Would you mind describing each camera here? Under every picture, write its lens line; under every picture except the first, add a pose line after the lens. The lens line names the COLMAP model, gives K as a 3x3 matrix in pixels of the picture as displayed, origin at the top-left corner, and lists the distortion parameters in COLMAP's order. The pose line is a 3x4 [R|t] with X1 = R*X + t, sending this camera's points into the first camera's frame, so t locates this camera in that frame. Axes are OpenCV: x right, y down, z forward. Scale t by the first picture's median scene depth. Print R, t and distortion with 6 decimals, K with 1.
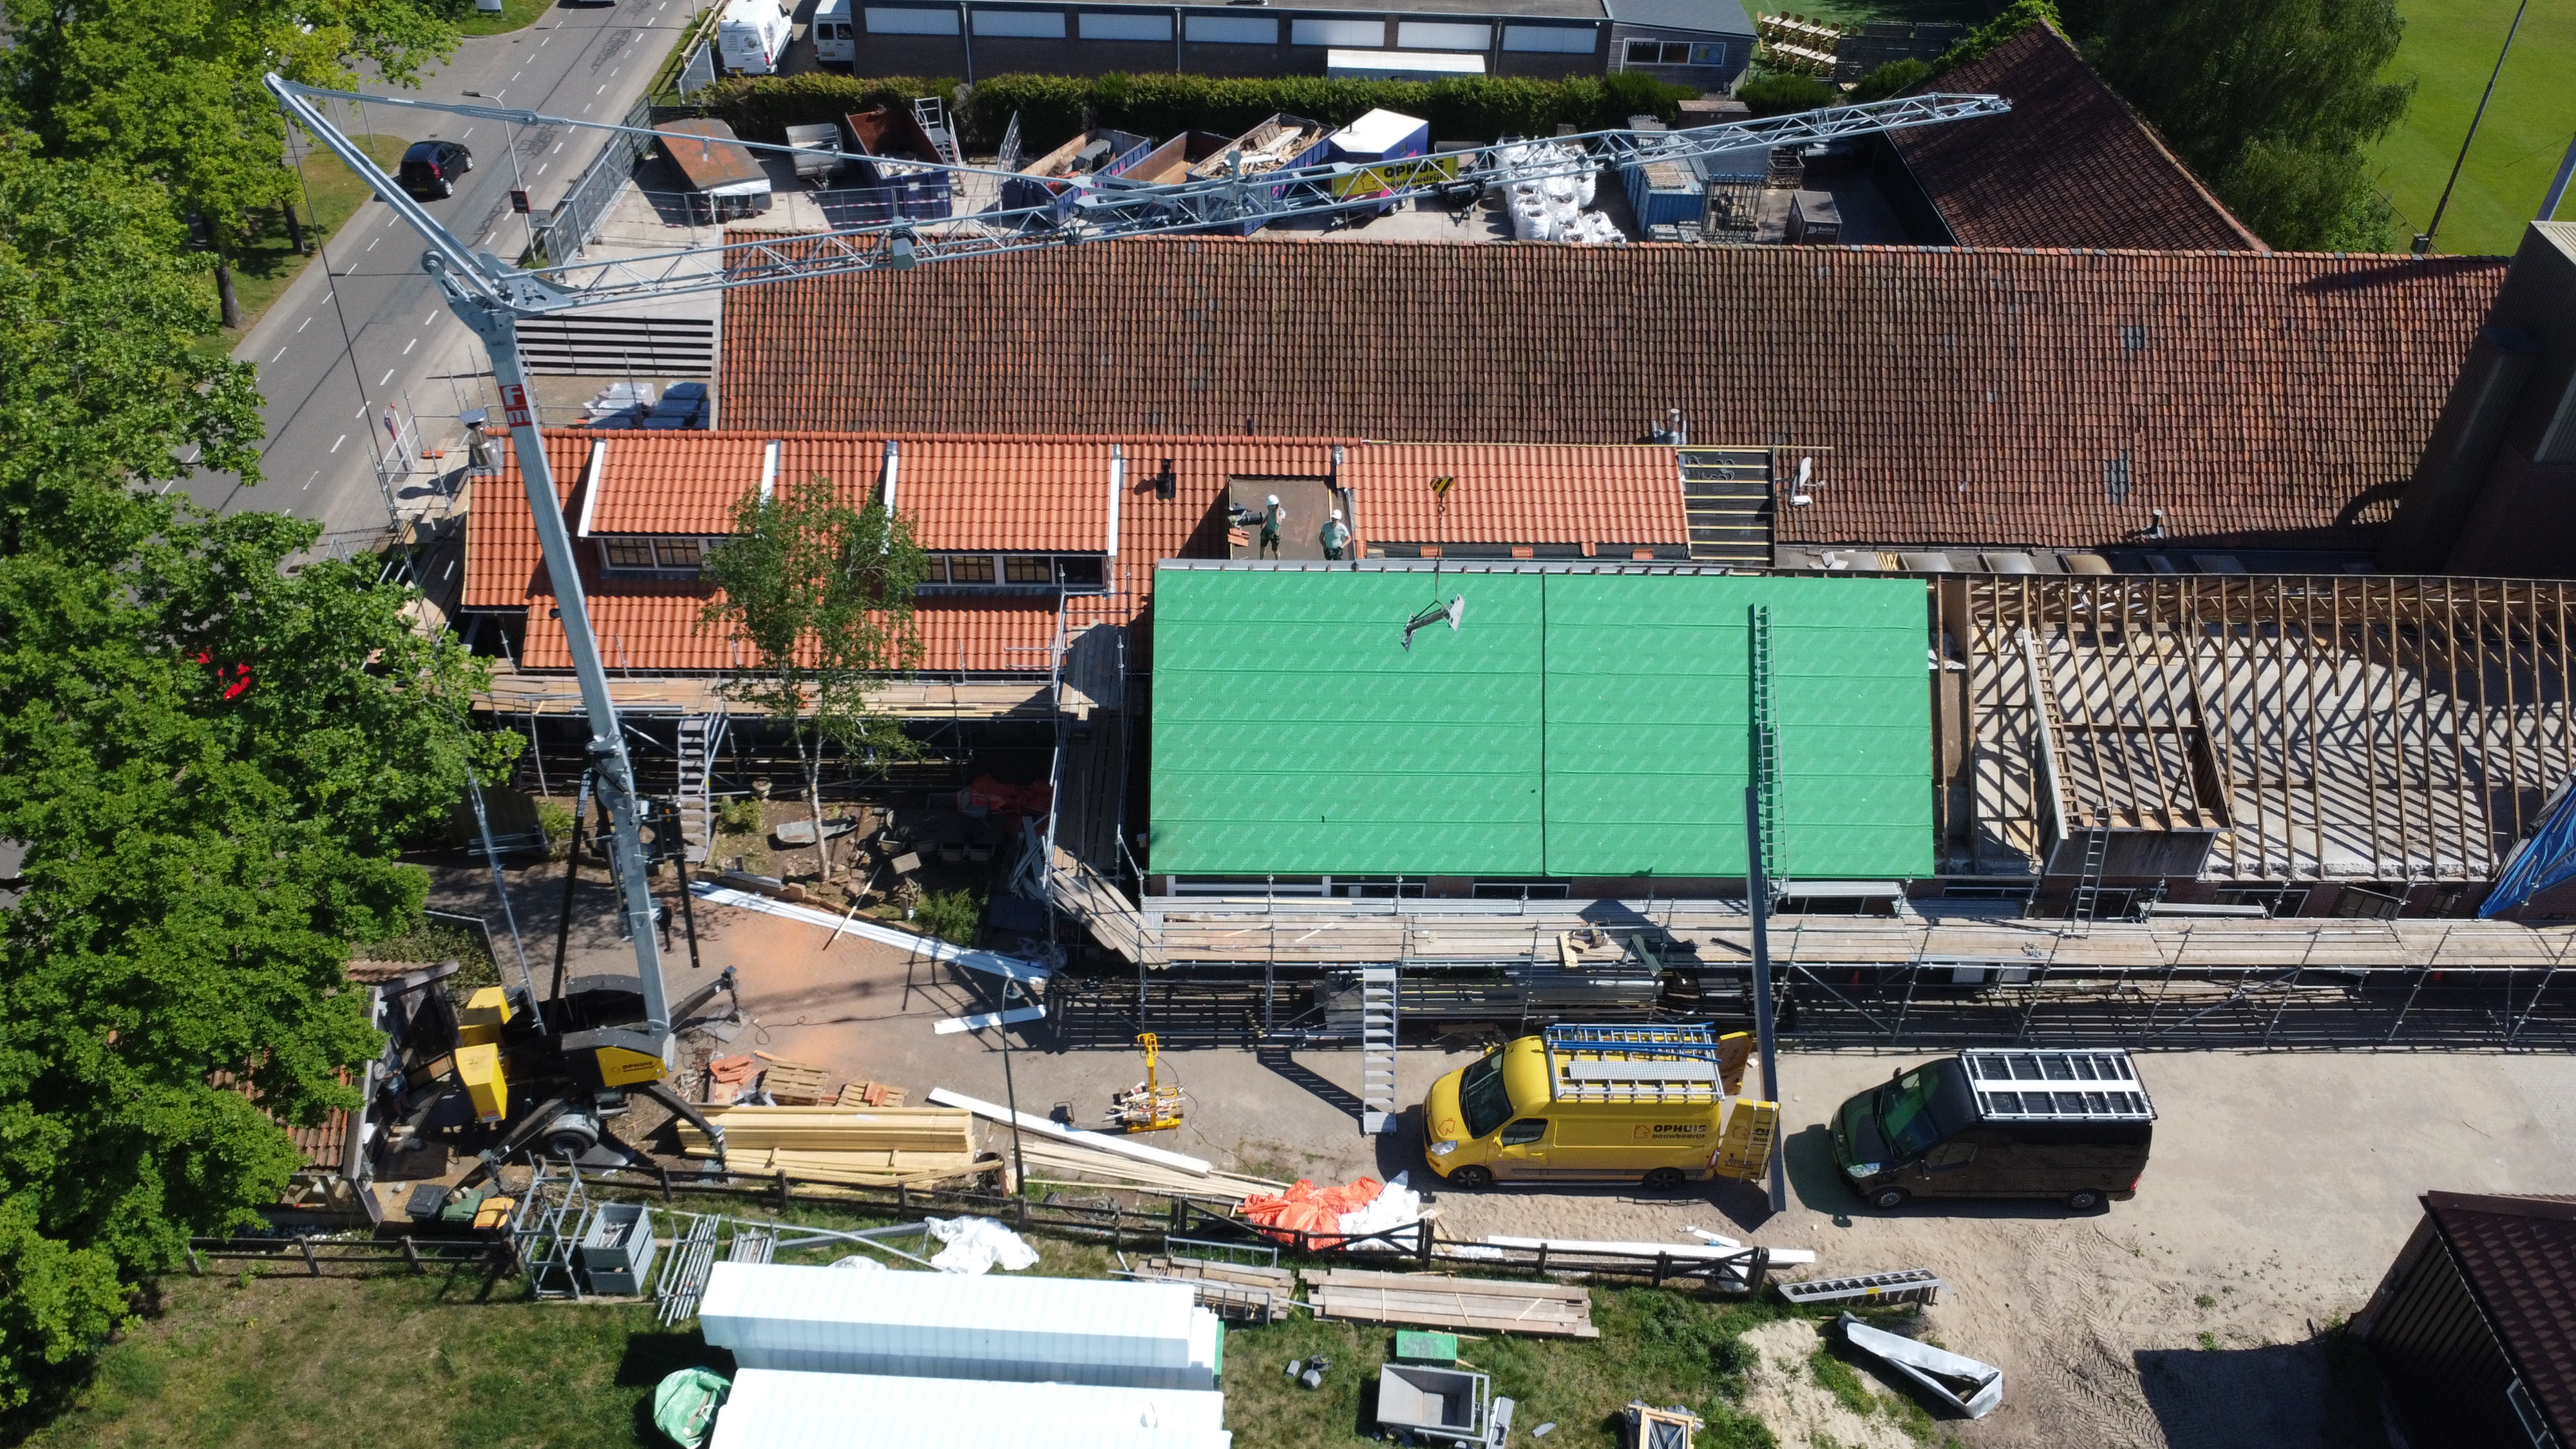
lens RADIAL K [[1927.0, 0, 1290.1], [0, 1927.0, 713.6], [0, 0, 1]] dist [0.004092, -0.004269]
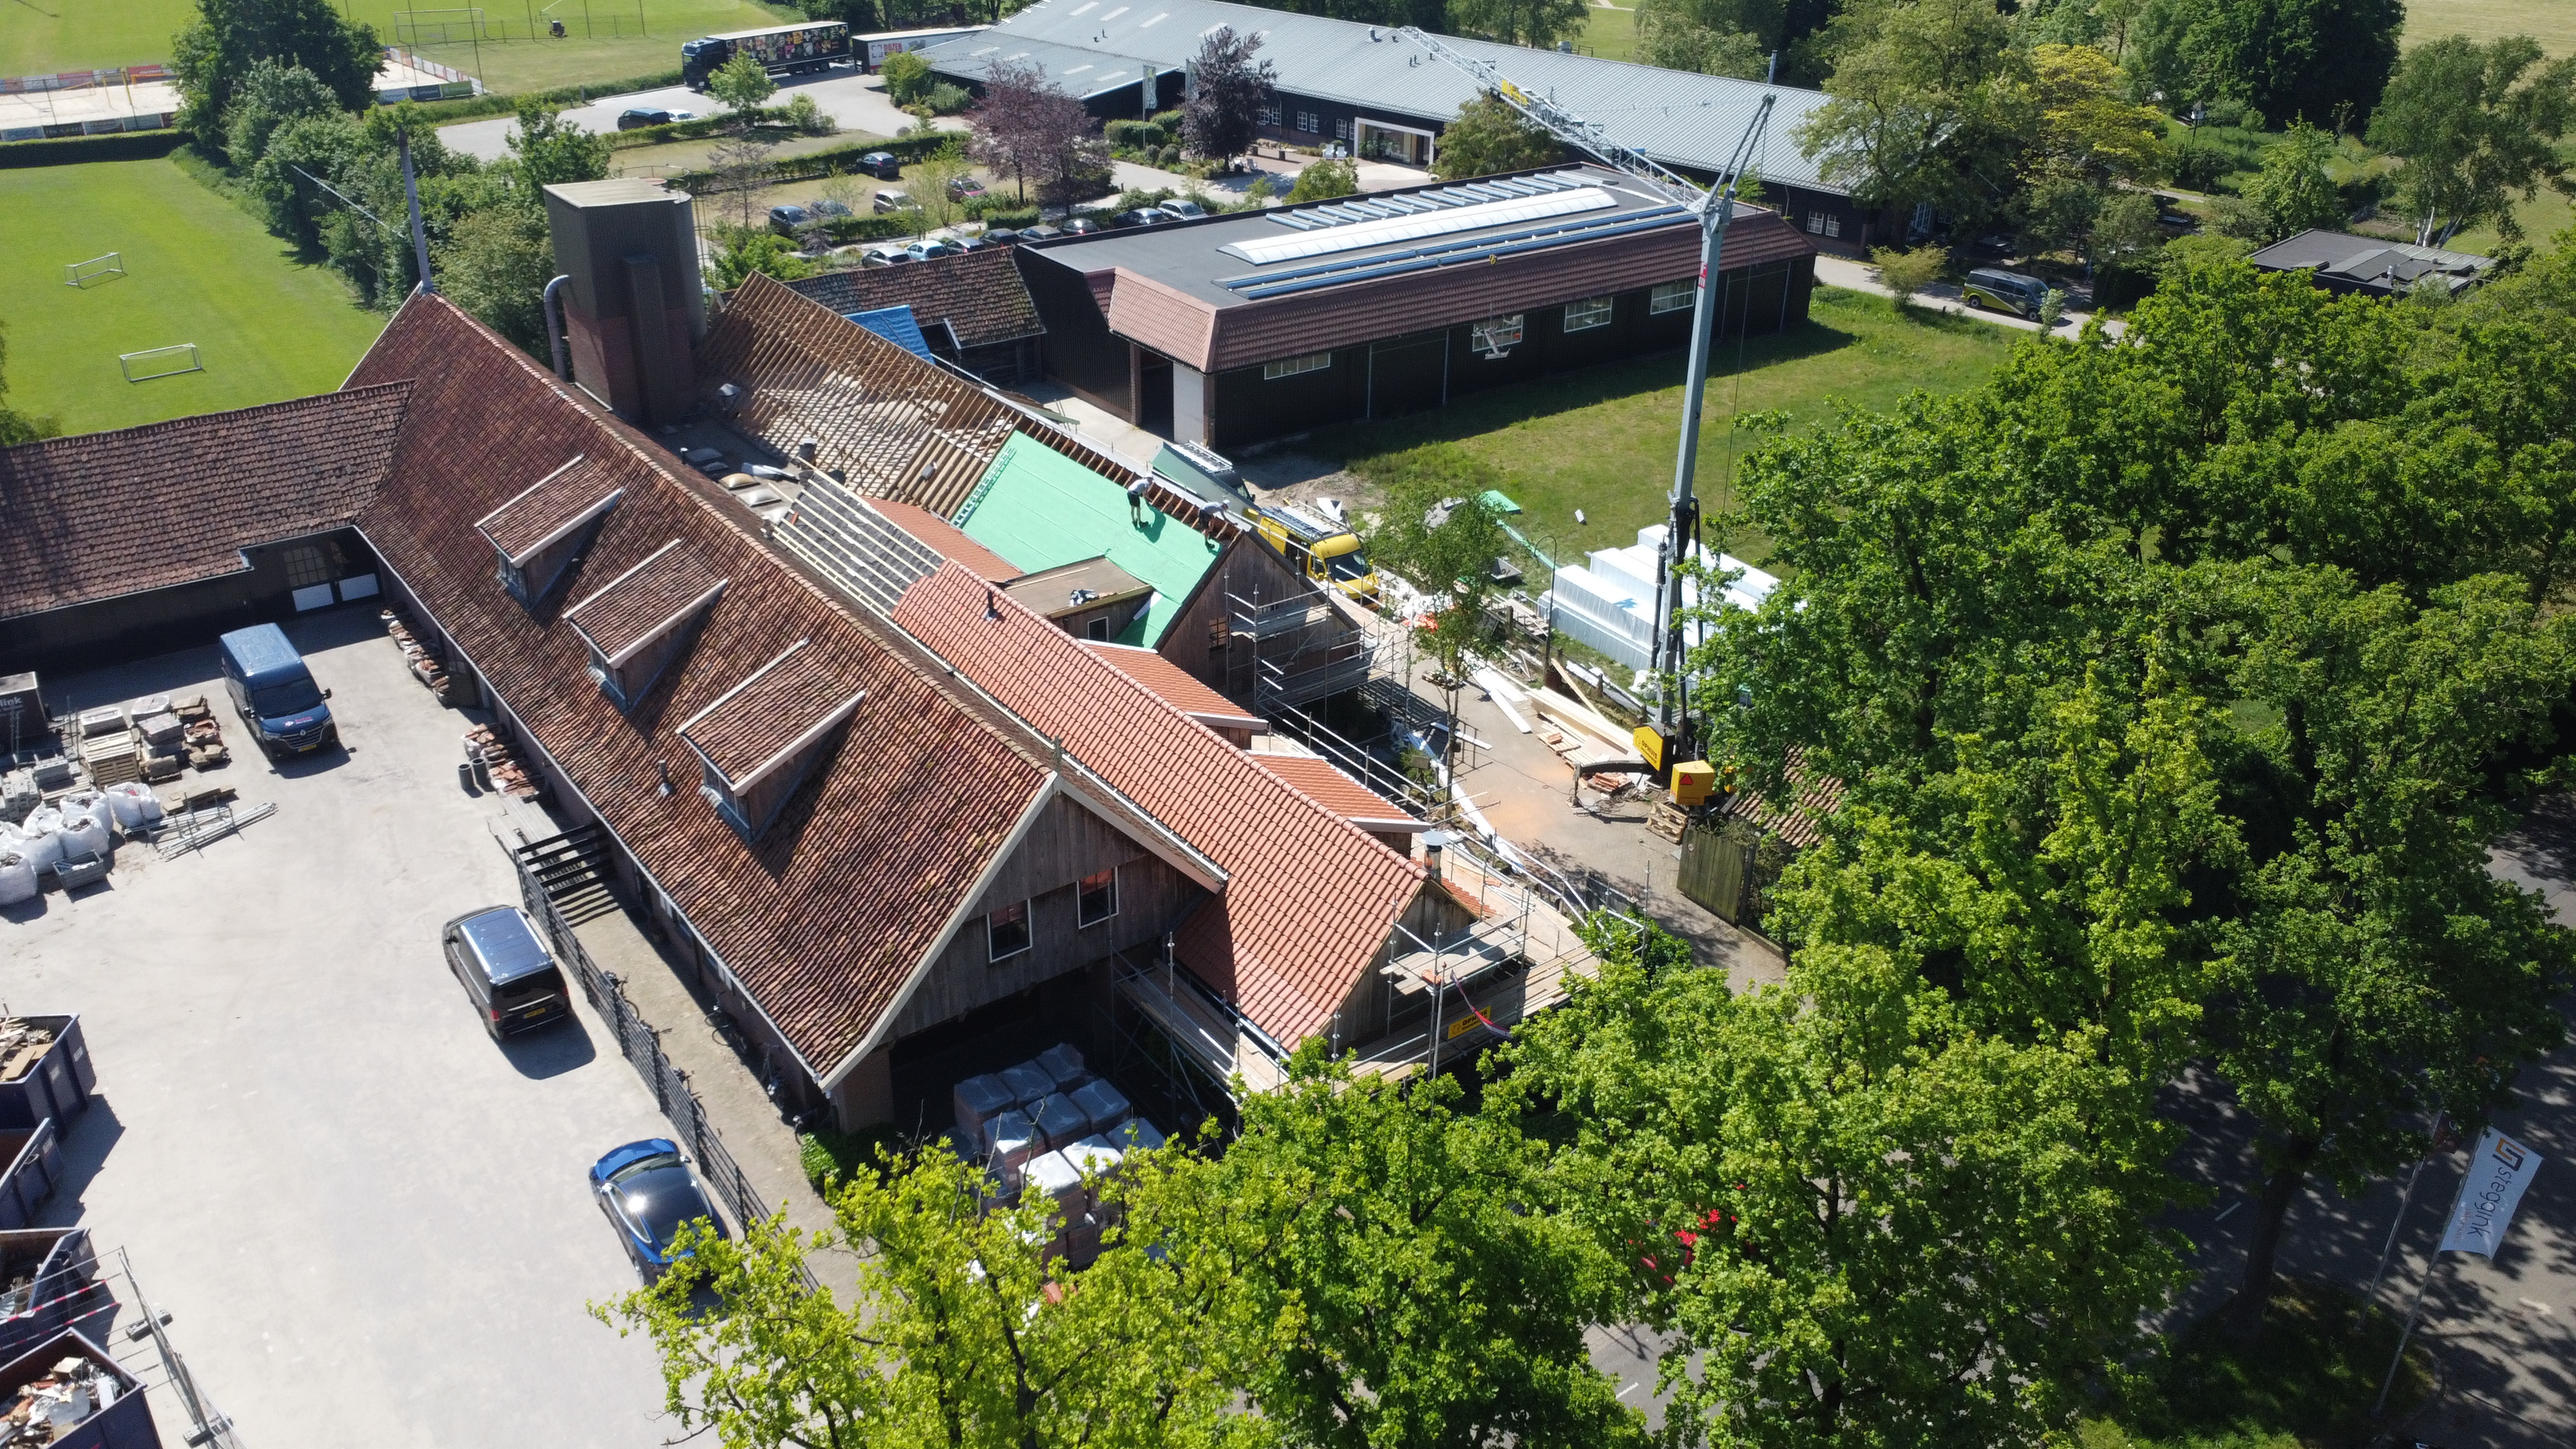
lens RADIAL K [[1927.0, 0, 1292.6], [0, 1927.0, 716.0], [0, 0, 1]] dist [0.004092, -0.004269]
pose [[-0.583678, -0.404196, 0.704234, -1.126469], [0.484142, 0.523033, 0.701458, -0.967776], [-0.651864, 0.750375, -0.109595, 1.220108]]
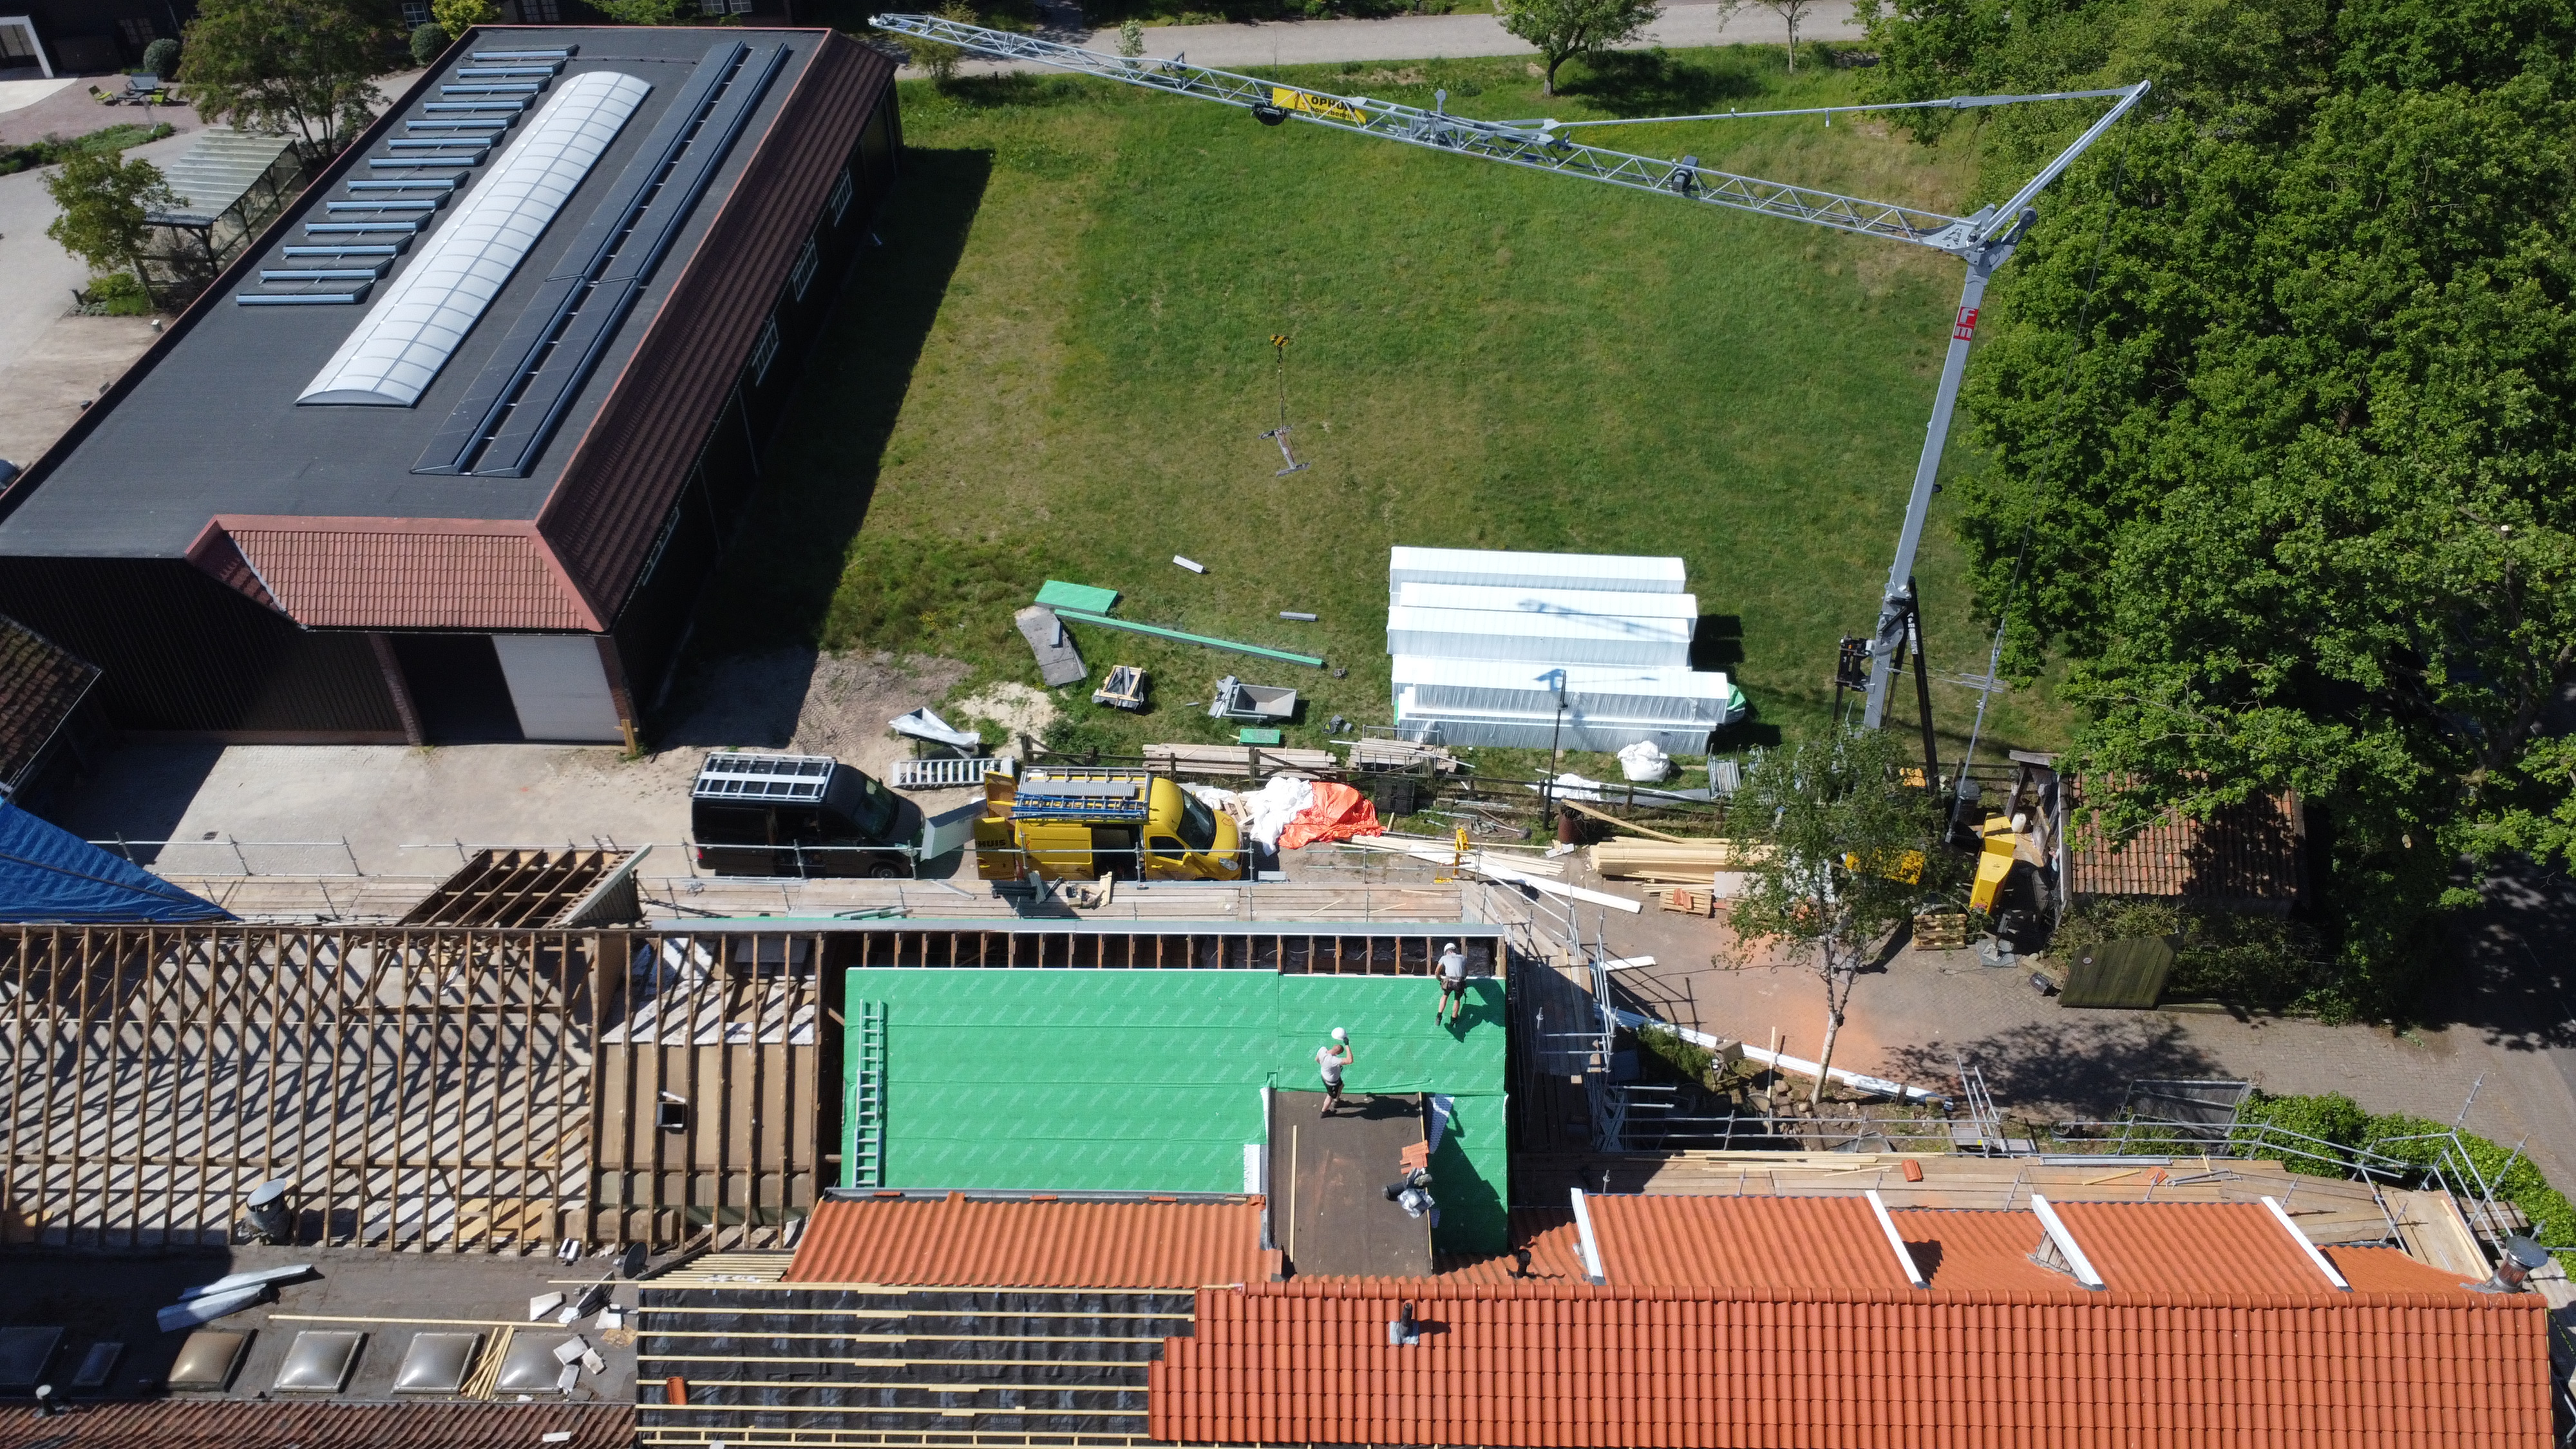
lens RADIAL K [[1927.0, 0, 1290.4], [0, 1927.0, 717.3], [0, 0, 1]] dist [0.004092, -0.004269]
pose [[-0.999176, -0.038343, 0.013286, 0.022511], [0.005289, 0.201566, 0.979461, -0.969288], [-0.040234, 0.978724, -0.201197, 1.072601]]
